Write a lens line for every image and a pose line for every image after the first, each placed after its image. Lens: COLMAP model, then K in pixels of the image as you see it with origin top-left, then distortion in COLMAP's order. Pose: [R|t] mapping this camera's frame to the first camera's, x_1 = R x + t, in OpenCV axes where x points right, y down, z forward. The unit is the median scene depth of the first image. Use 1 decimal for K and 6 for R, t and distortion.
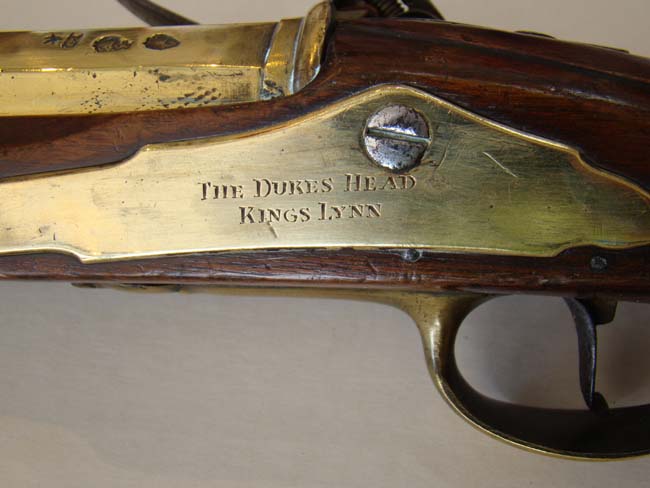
lens RADIAL K [[789.1, 0, 324.6], [0, 789.1, 244.6], [0, 0, 1]] dist [-0.141885, 0.000000]
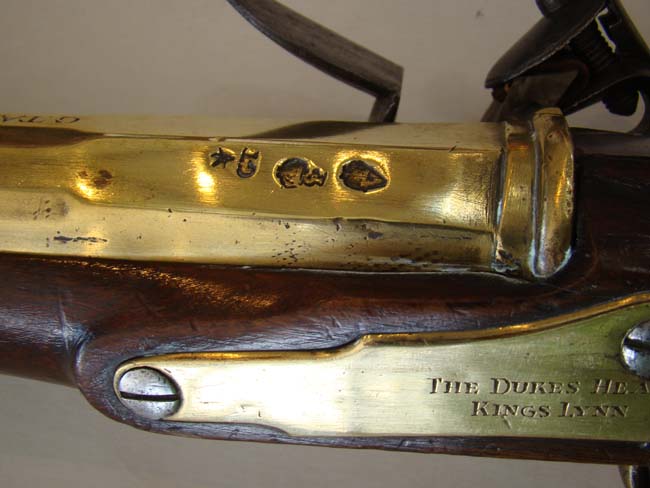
lens RADIAL K [[789.1, 0, 325.1], [0, 789.1, 243.7], [0, 0, 1]] dist [-0.141885, 0.000000]
pose [[0.999563, -0.010038, -0.027796, -0.252393], [0.018739, 0.942578, 0.333460, -0.527251], [0.022853, -0.333835, 0.942354, 0.201164]]
